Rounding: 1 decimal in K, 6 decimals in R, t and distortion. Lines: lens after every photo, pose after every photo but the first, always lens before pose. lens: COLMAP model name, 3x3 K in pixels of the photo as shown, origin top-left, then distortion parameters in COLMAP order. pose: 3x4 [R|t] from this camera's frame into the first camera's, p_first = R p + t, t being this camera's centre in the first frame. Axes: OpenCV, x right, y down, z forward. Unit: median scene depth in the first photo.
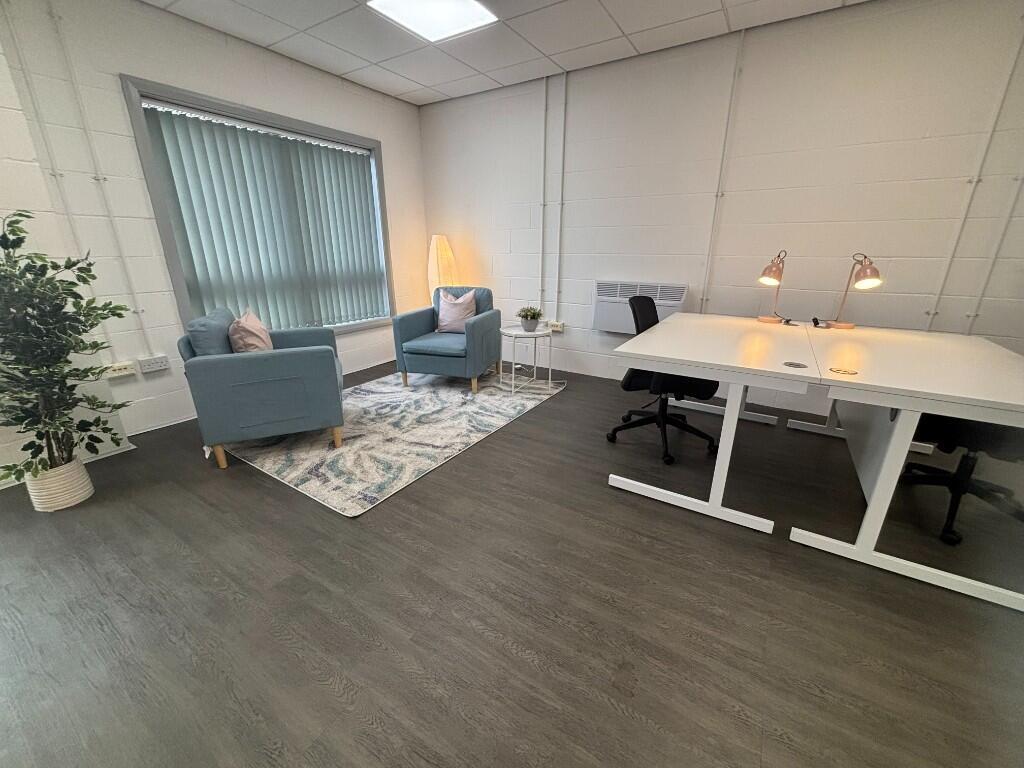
lens RADIAL K [[411.5, 0, 513.8], [0, 411.5, 381.1], [0, 0, 1]] dist [0.003971, 0.000047]
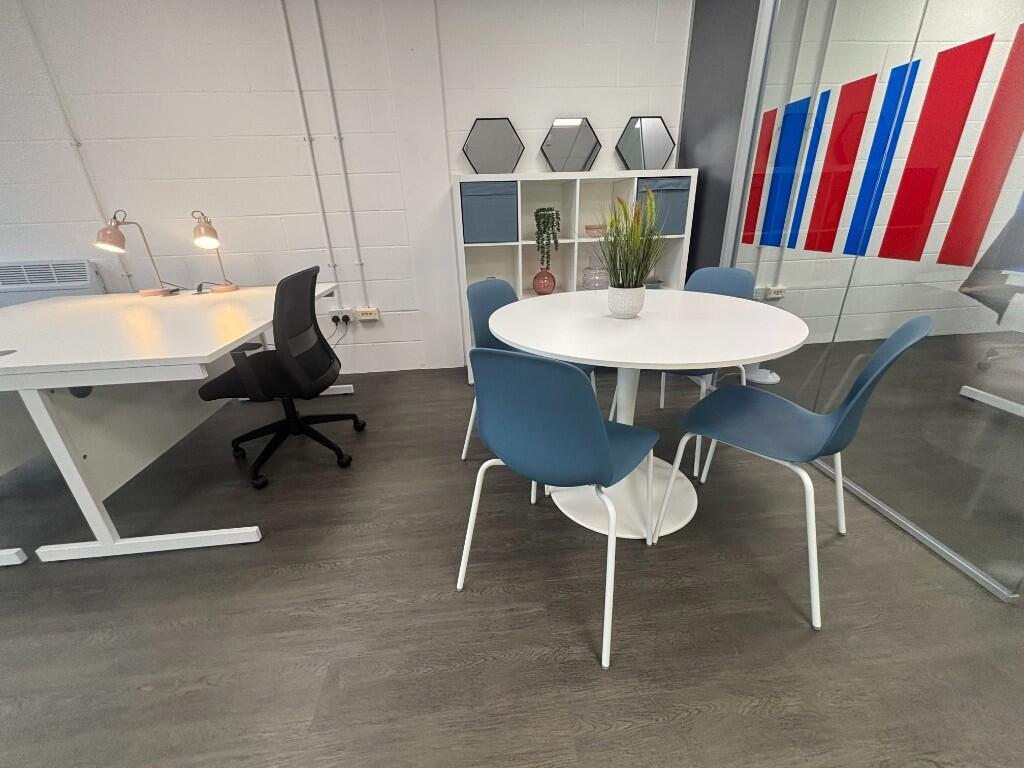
lens RADIAL K [[411.5, 0, 512.4], [0, 411.5, 387.0], [0, 0, 1]] dist [0.003971, 0.000047]
pose [[0.788588, -0.267136, 0.553865, 0.777945], [0.226510, 0.963567, 0.142237, 0.105827], [-0.571683, 0.013289, 0.820367, -0.170160]]
